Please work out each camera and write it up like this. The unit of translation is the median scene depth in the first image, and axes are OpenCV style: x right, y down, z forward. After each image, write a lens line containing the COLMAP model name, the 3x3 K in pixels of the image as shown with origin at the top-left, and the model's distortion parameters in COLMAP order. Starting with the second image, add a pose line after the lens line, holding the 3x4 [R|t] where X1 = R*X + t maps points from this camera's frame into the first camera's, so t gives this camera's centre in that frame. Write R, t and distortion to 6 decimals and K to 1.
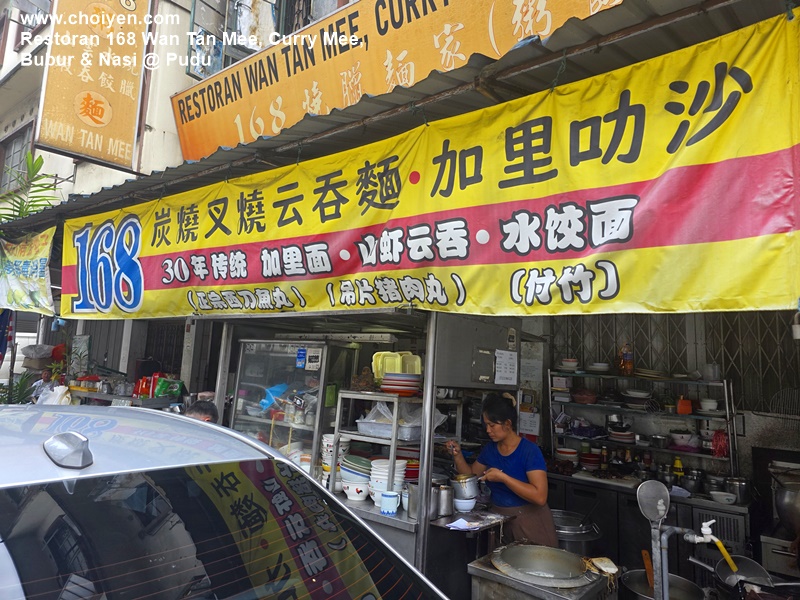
lens RADIAL K [[528.1, 0, 400.0], [0, 528.1, 300.0], [0, 0, 1]] dist [0.085302, -0.086273]
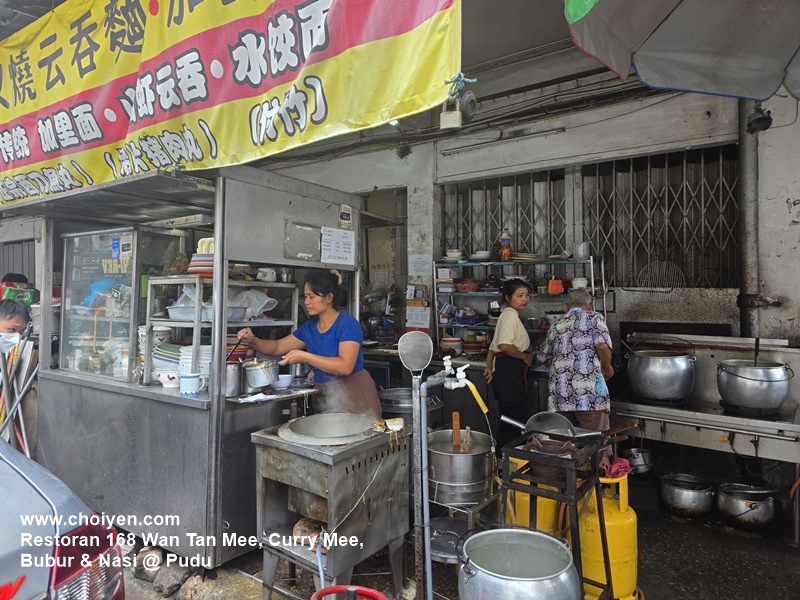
lens RADIAL K [[528.1, 0, 400.0], [0, 528.1, 300.0], [0, 0, 1]] dist [0.085302, -0.086273]
pose [[0.997283, -0.055223, 0.048751, 0.321751], [0.047837, 0.988786, 0.141473, 0.116588], [-0.056017, -0.138757, 0.988741, 0.060157]]
